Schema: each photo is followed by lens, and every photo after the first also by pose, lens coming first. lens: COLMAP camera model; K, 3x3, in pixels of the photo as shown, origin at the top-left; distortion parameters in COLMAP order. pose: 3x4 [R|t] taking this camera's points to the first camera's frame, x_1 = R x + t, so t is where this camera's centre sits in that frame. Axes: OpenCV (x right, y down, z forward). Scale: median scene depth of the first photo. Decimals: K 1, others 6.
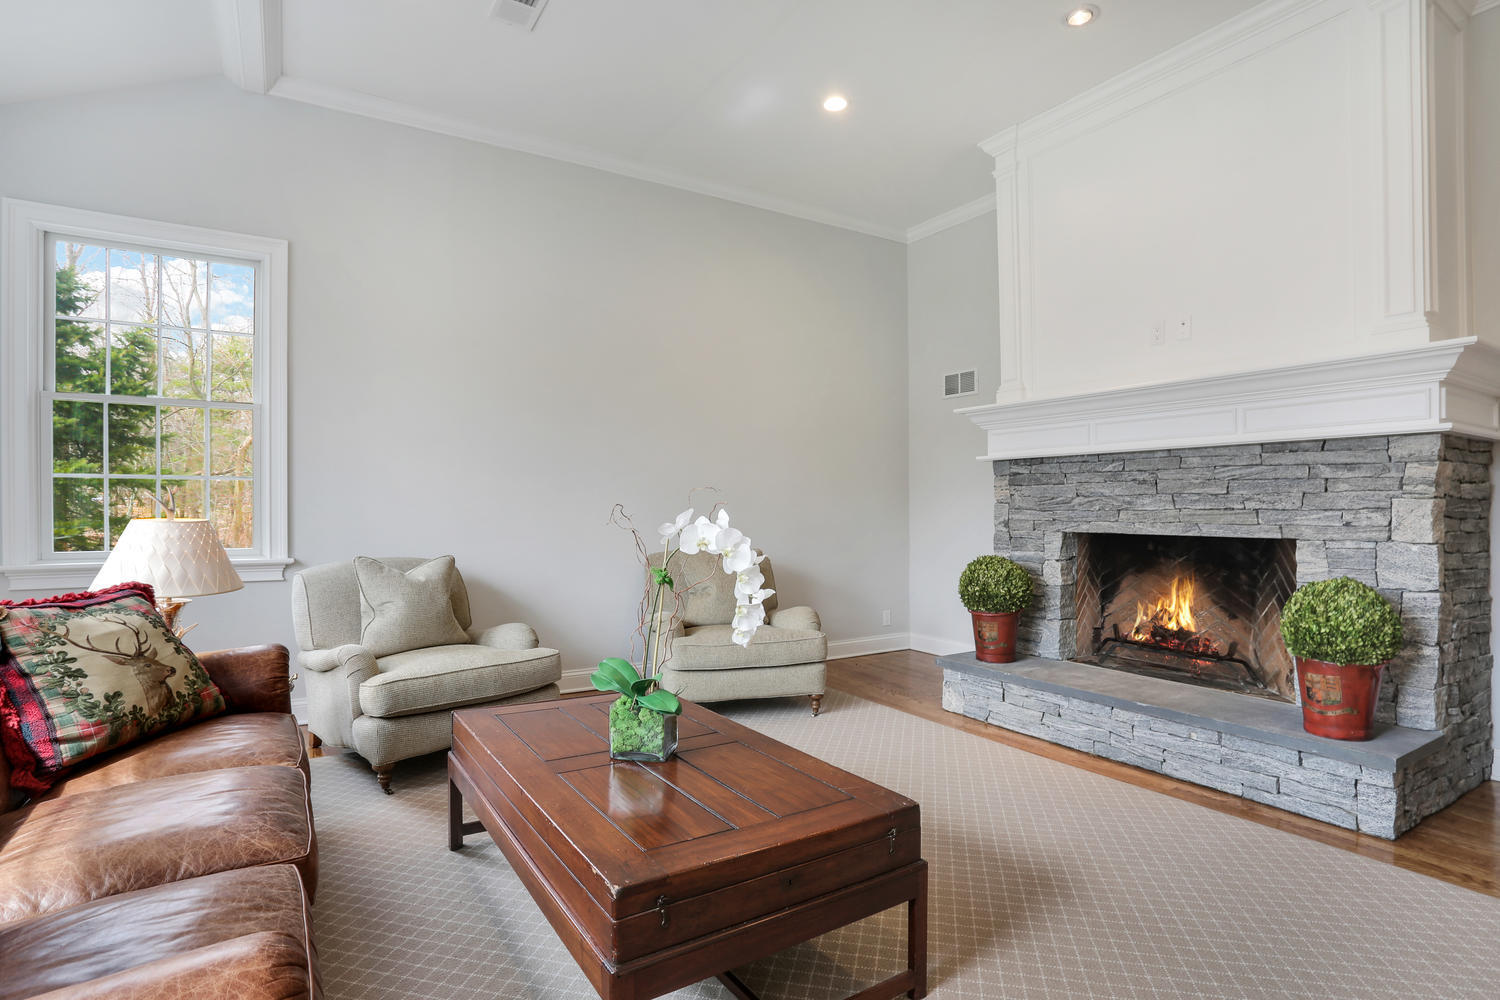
lens RADIAL K [[765.2, 0, 758.1], [0, 765.2, 502.7], [0, 0, 1]] dist [-0.025644, 0.007414]
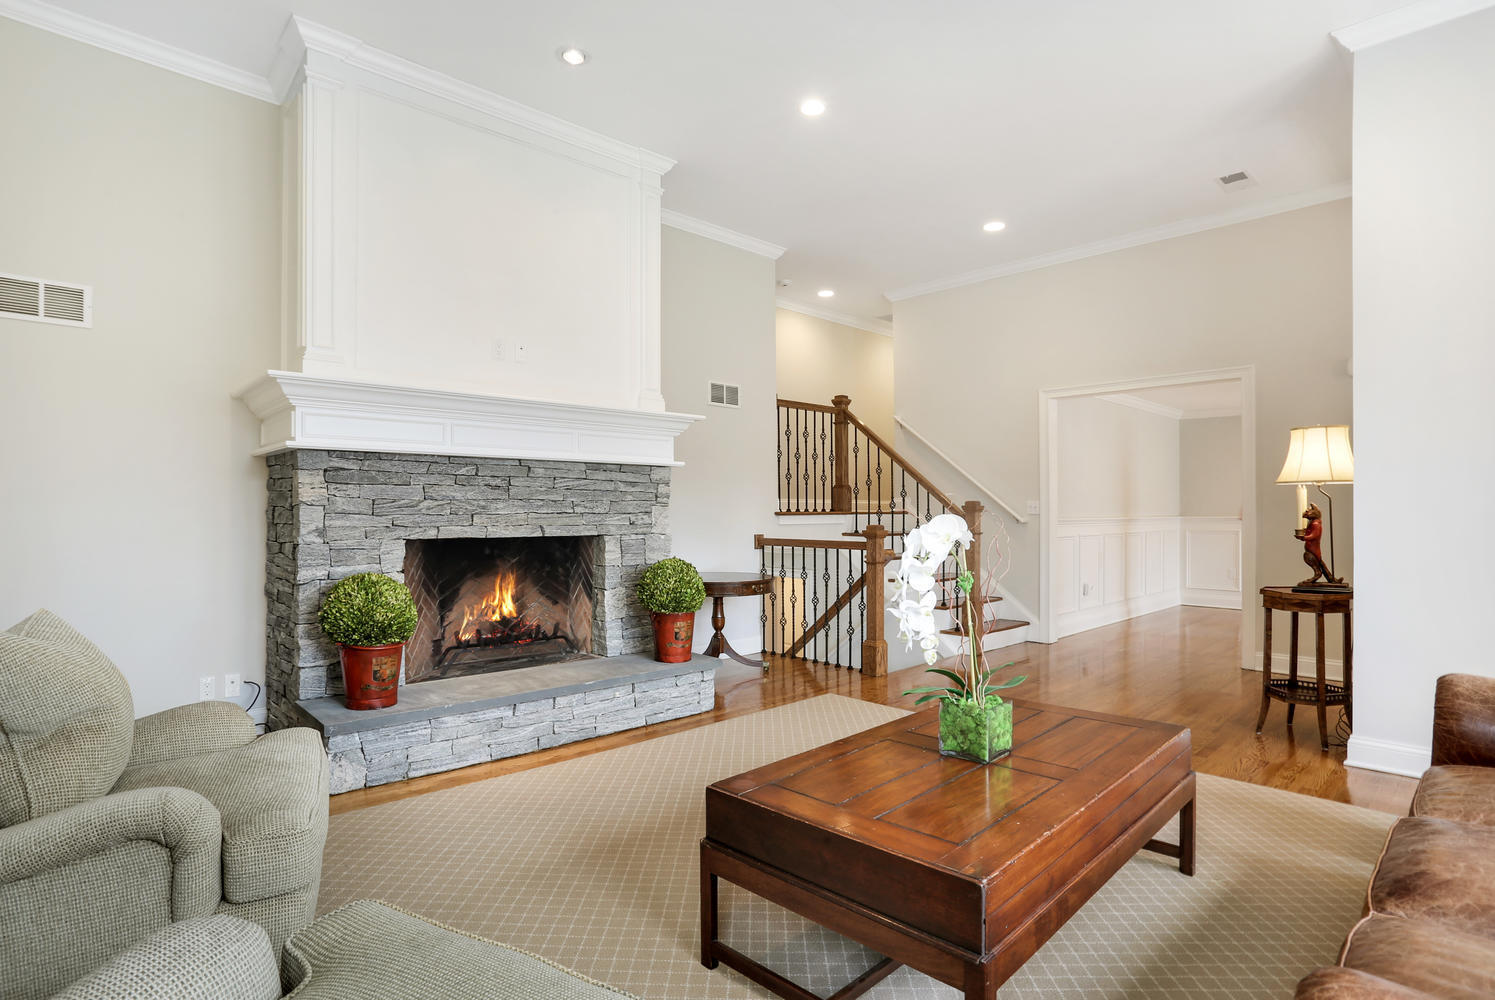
lens RADIAL K [[767.3, 0, 754.2], [0, 767.3, 514.5], [0, 0, 1]] dist [-0.044367, 0.000486]
pose [[-0.178622, 0.001172, 0.983917, -0.653585], [-0.003183, 0.999993, -0.001769, 0.011701], [-0.983913, -0.003448, -0.178617, 0.930422]]
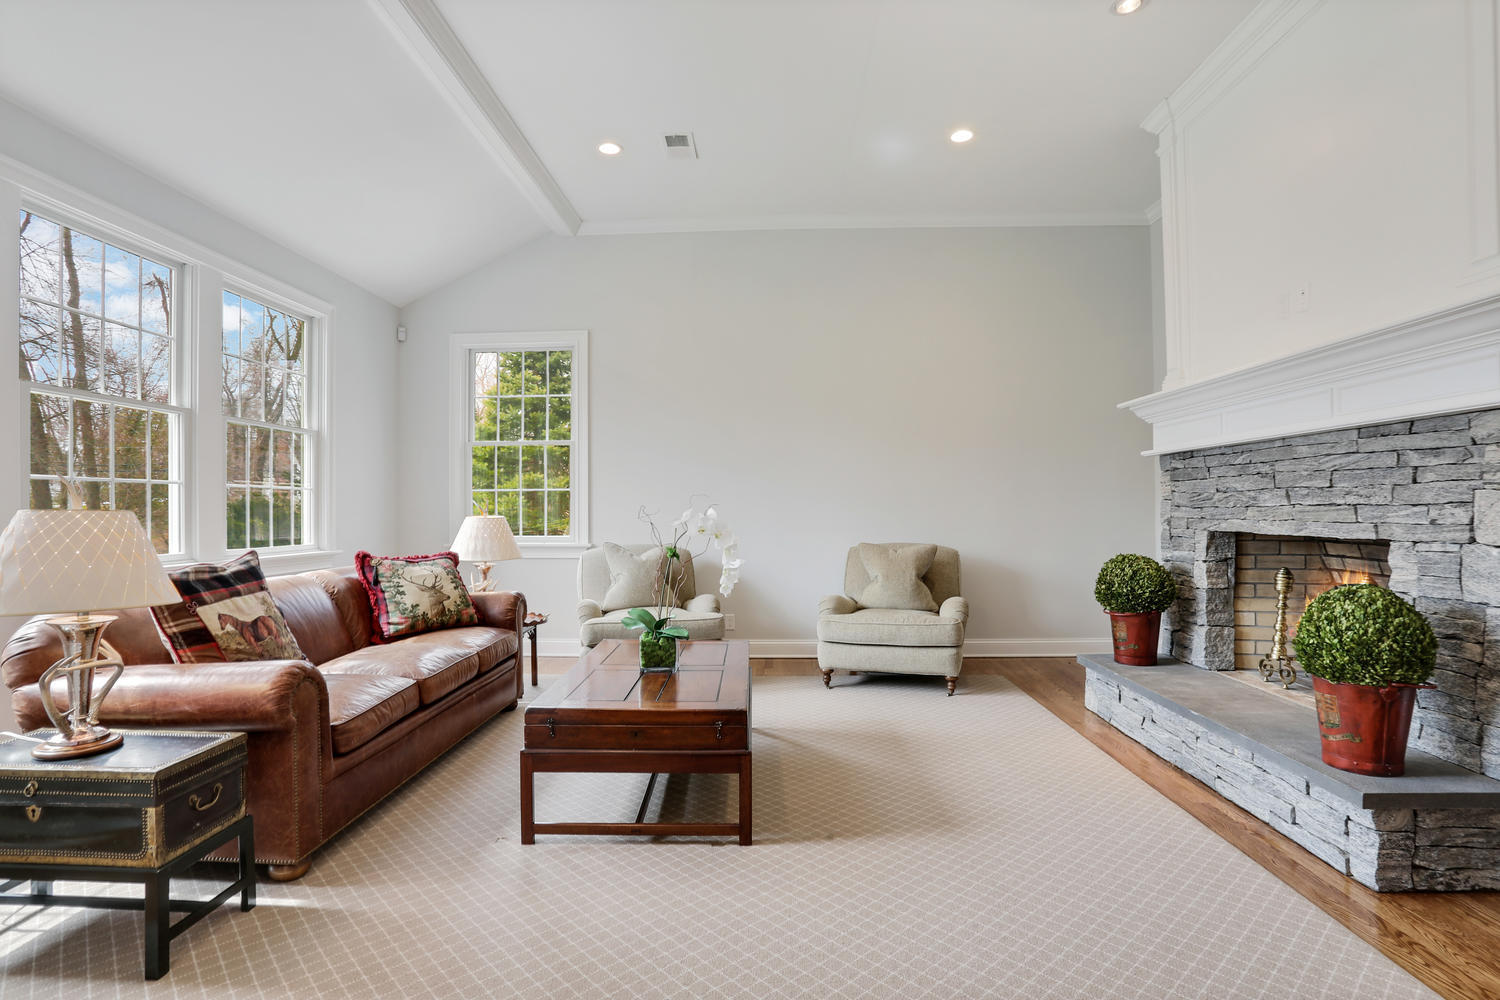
lens RADIAL K [[765.2, 0, 754.8], [0, 765.2, 497.6], [0, 0, 1]] dist [-0.025644, 0.007414]
pose [[0.821360, -0.016004, -0.570186, 0.578337], [0.012556, 0.999871, -0.009978, 0.000640], [0.570272, 0.001036, 0.821455, -0.080330]]
